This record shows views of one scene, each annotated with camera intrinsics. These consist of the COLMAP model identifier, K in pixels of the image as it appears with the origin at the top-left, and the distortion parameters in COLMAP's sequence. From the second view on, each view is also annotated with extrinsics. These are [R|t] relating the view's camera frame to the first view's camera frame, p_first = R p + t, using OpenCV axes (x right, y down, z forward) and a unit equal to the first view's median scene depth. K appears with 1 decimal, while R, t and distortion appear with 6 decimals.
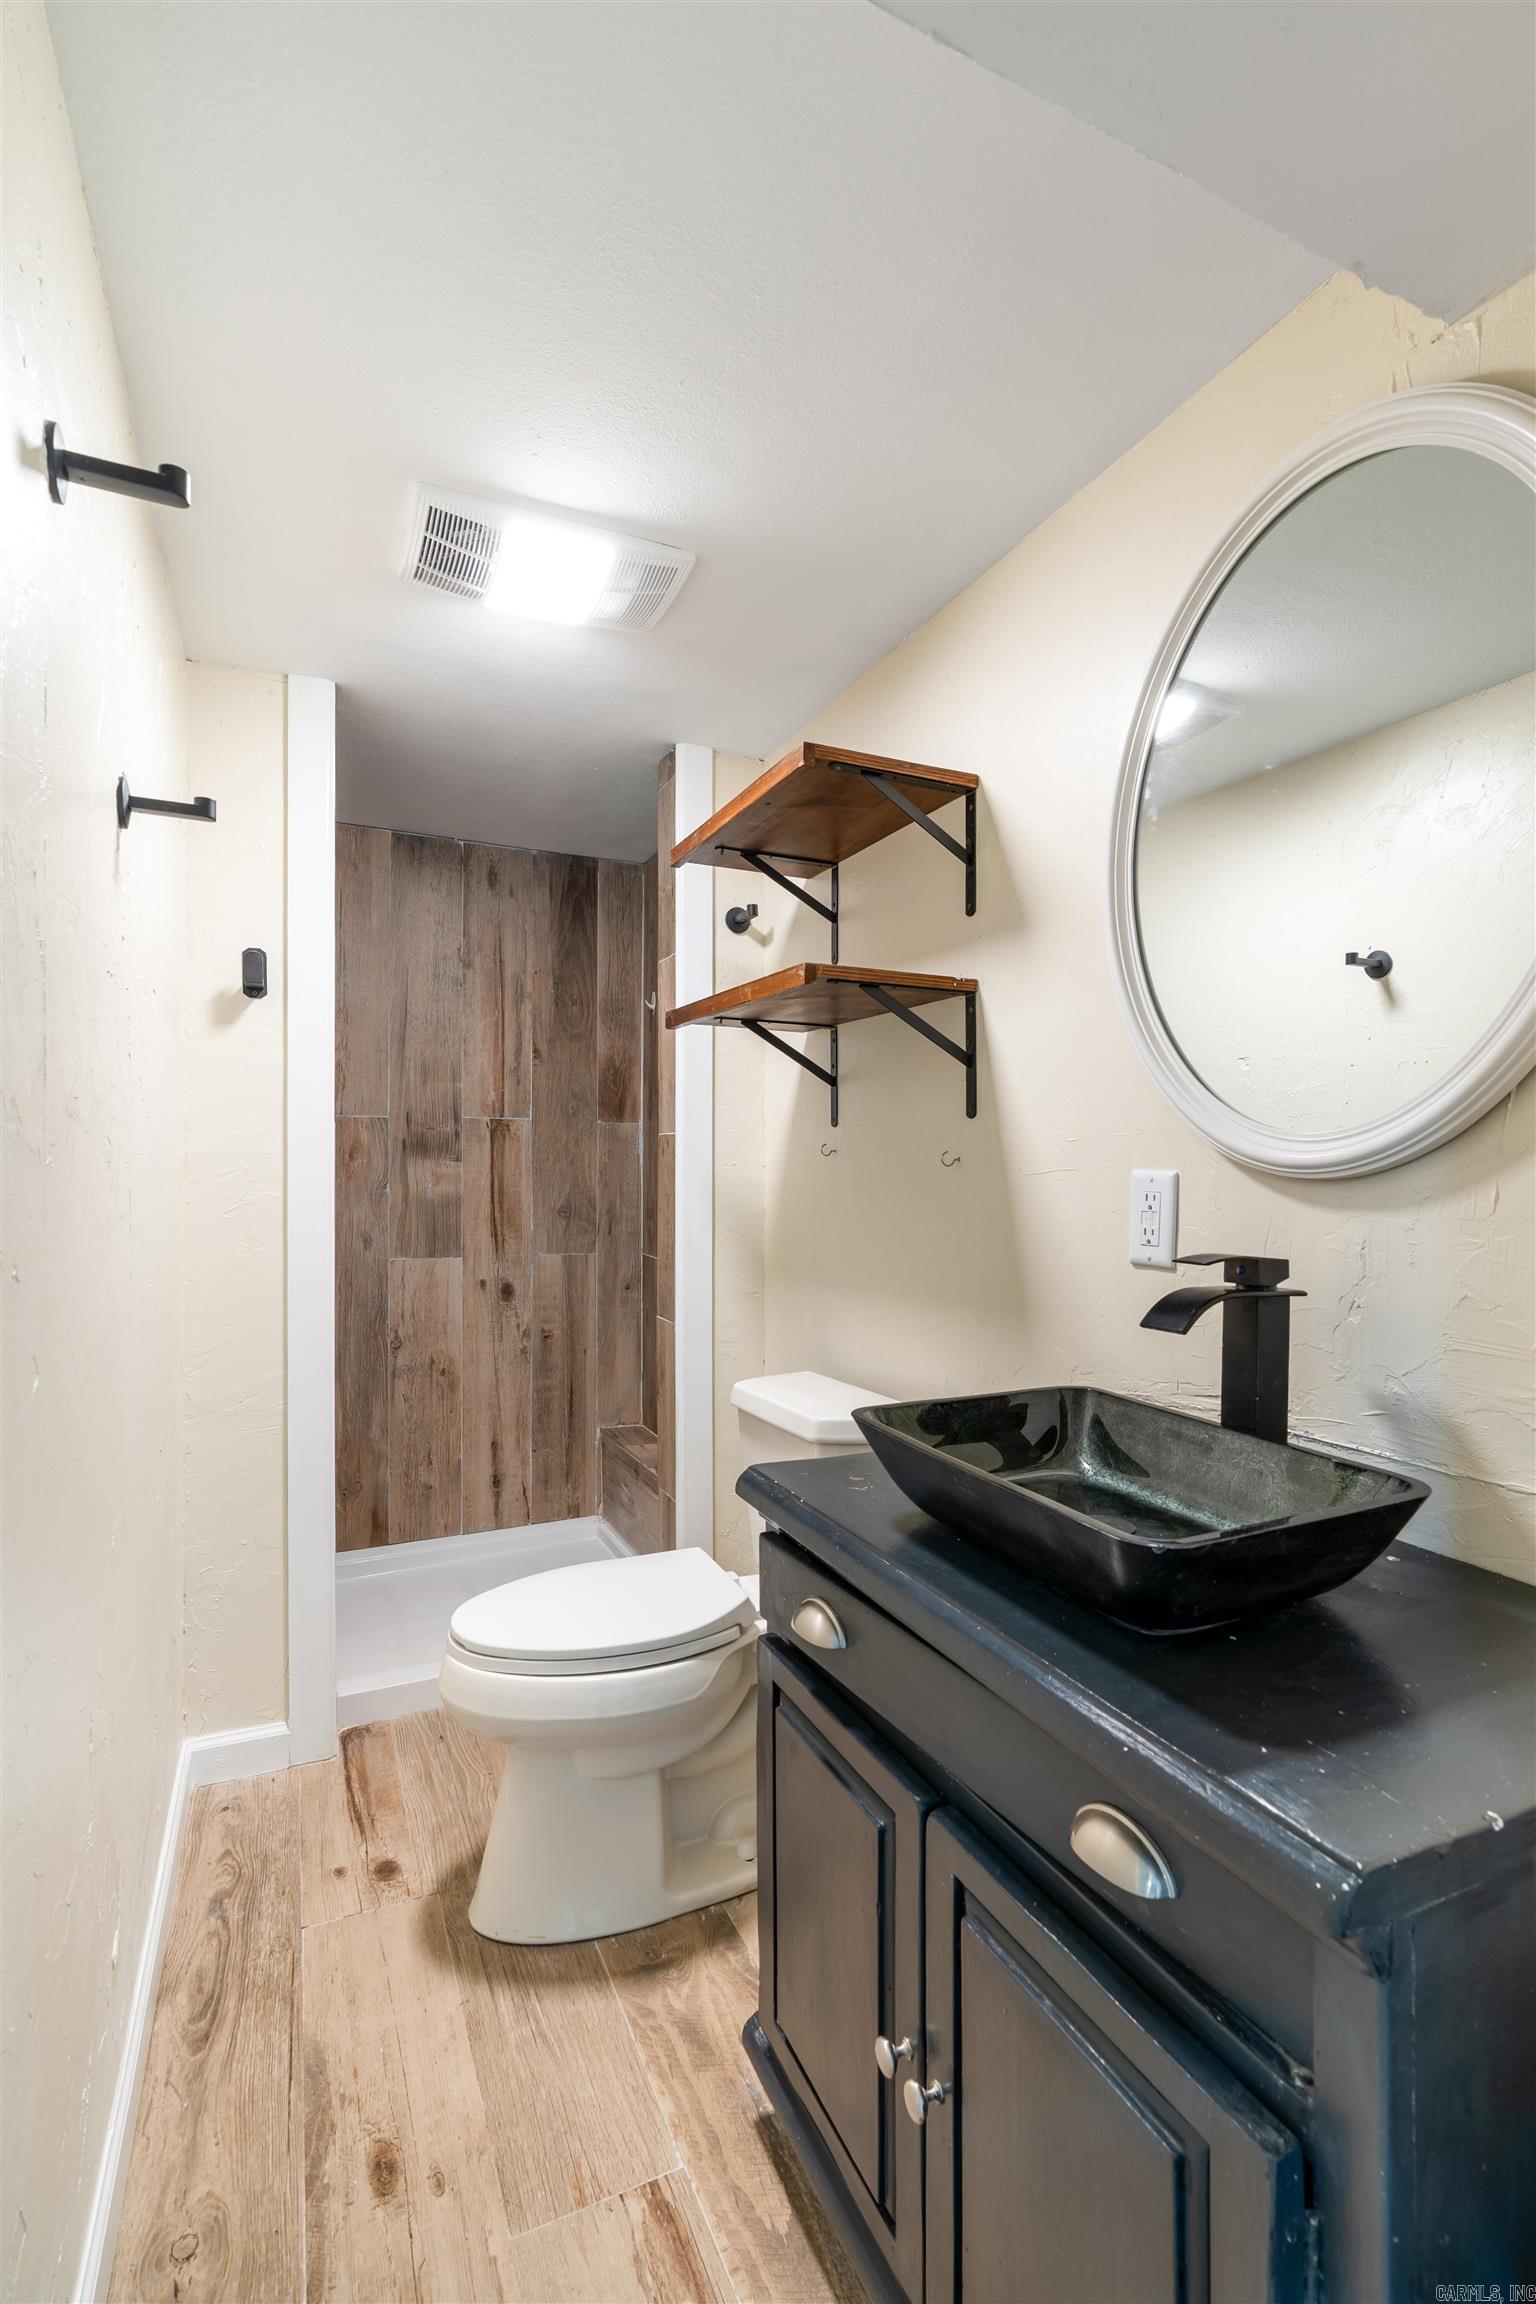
lens RADIAL K [[1053.2, 0, 768.1], [0, 1053.2, 1167.2], [0, 0, 1]] dist [-0.004509, -0.000089]
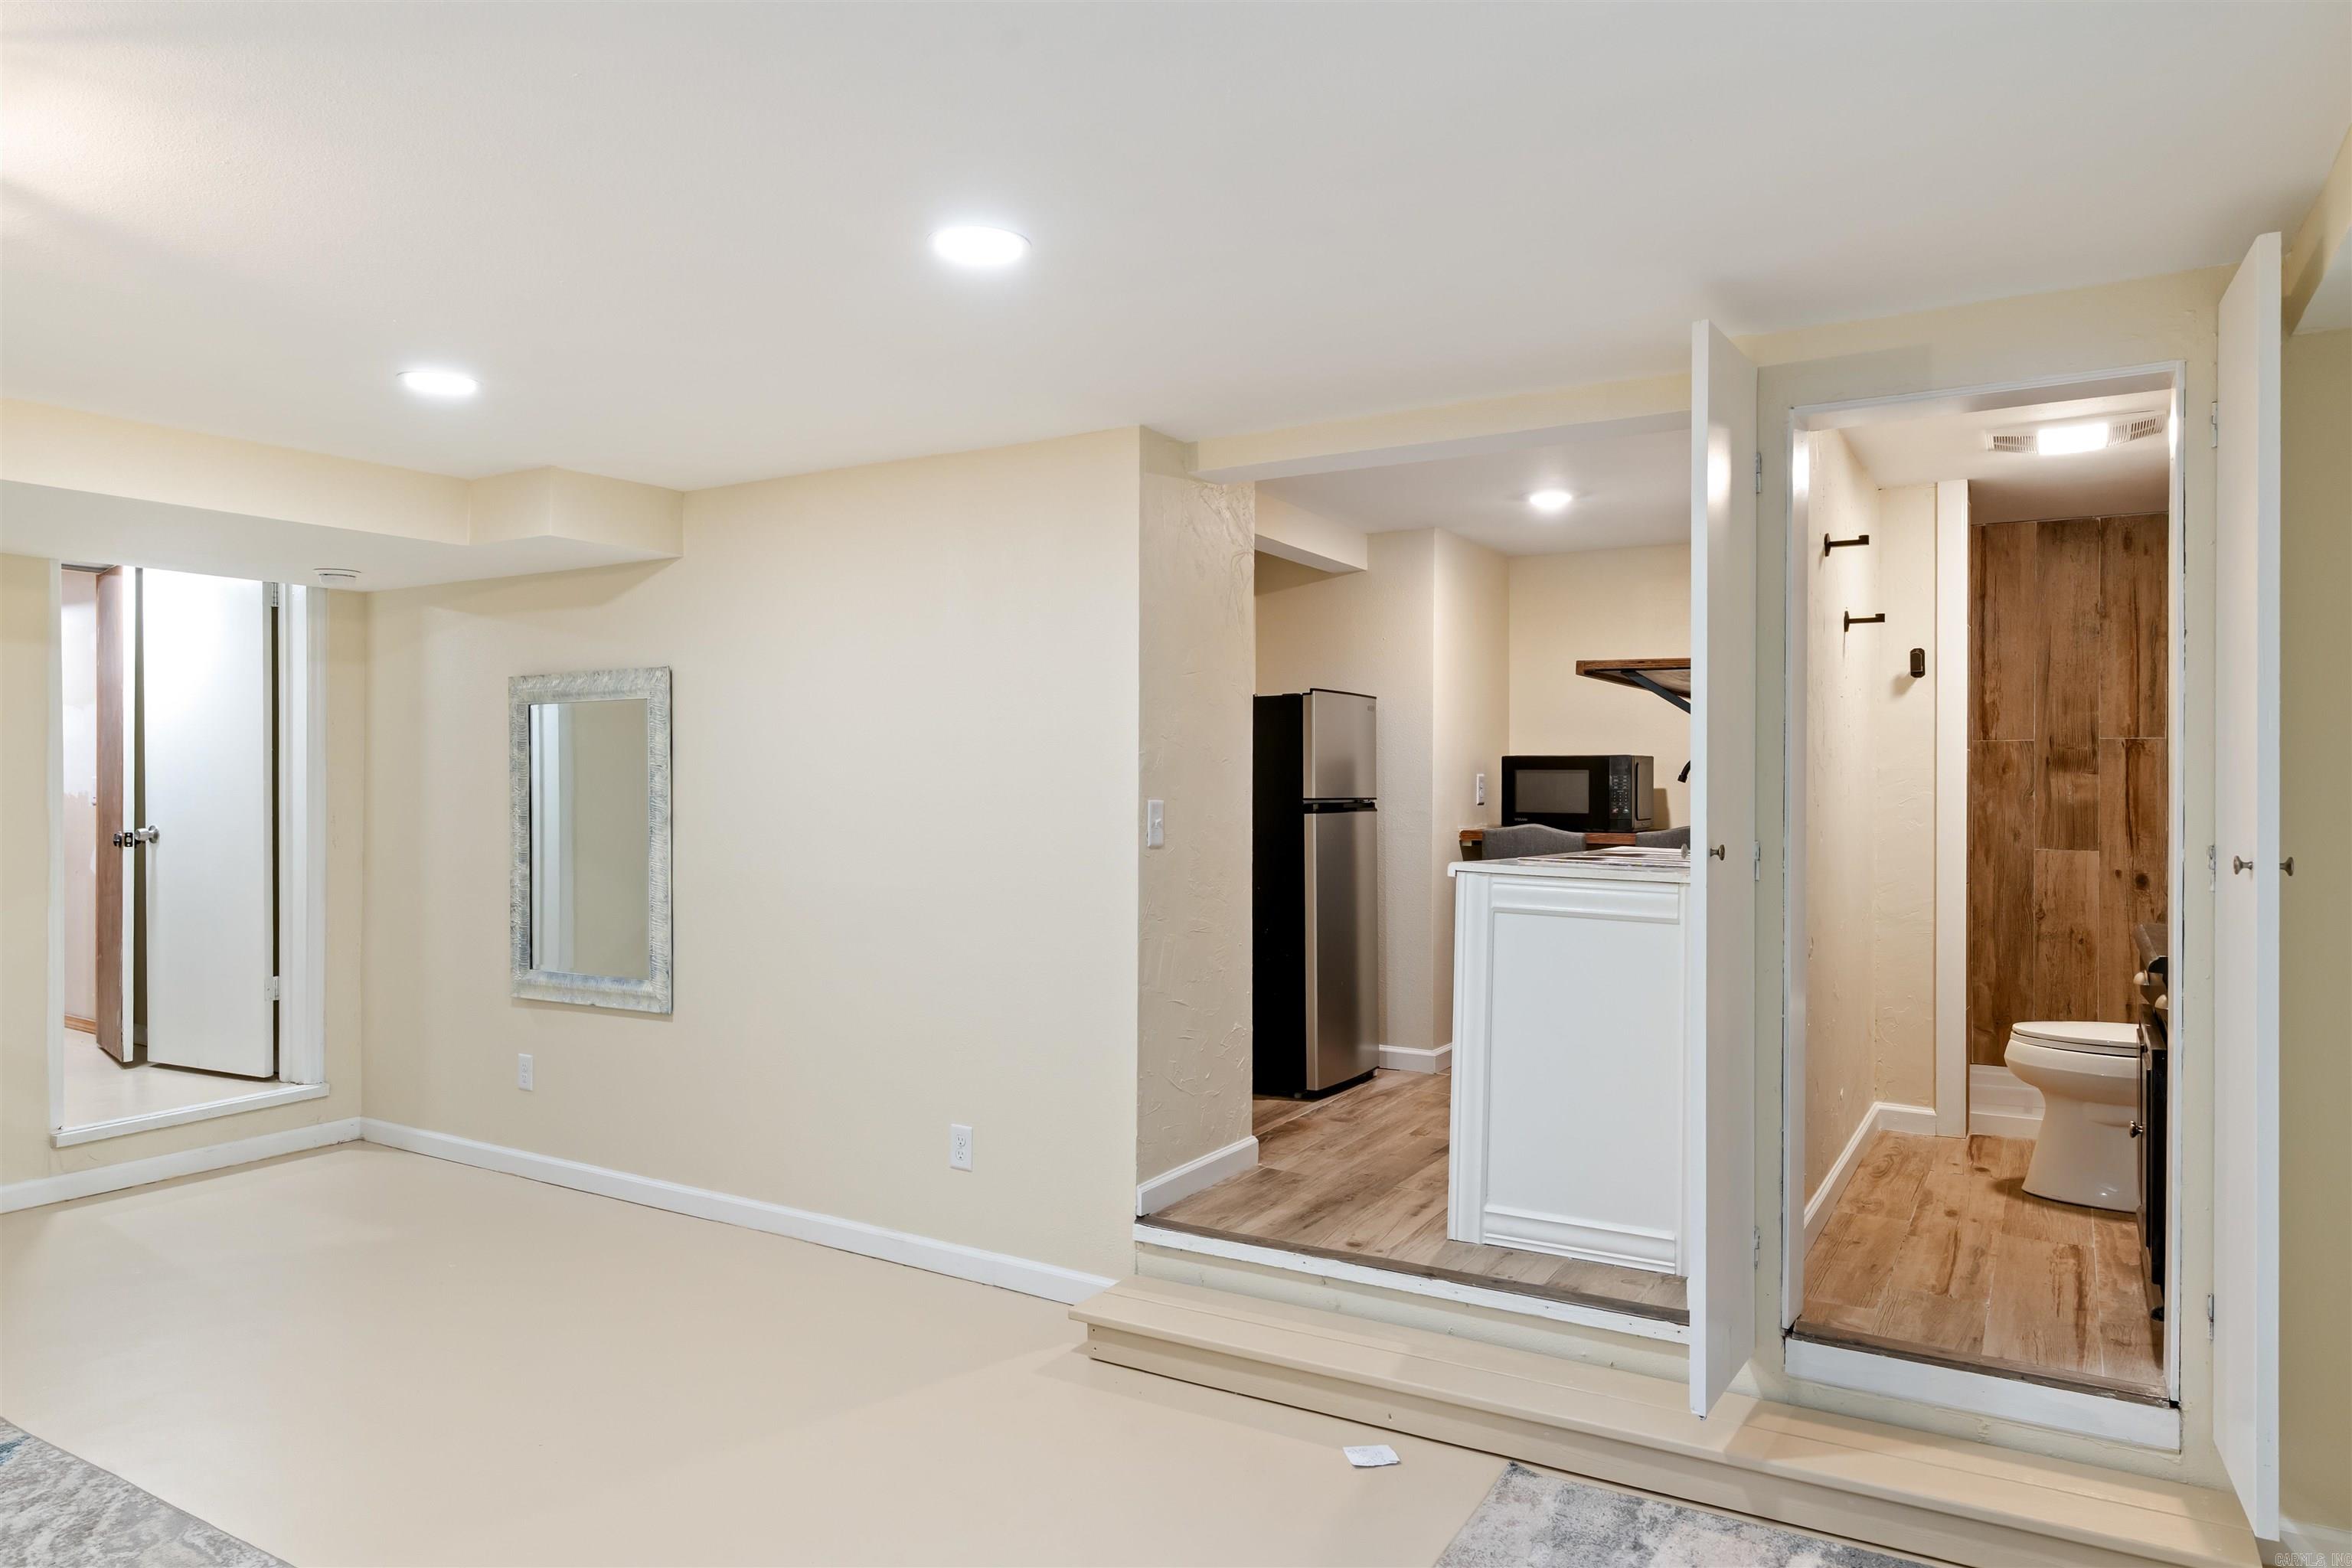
lens RADIAL K [[1445.6, 0, 1165.2], [0, 1445.6, 790.3], [0, 0, 1]] dist [-0.000997, -0.002349]
pose [[0.554842, 0.004660, -0.831943, 0.524692], [-0.001292, 0.999988, 0.004740, 0.007189], [0.831955, -0.001556, 0.554841, -0.878743]]
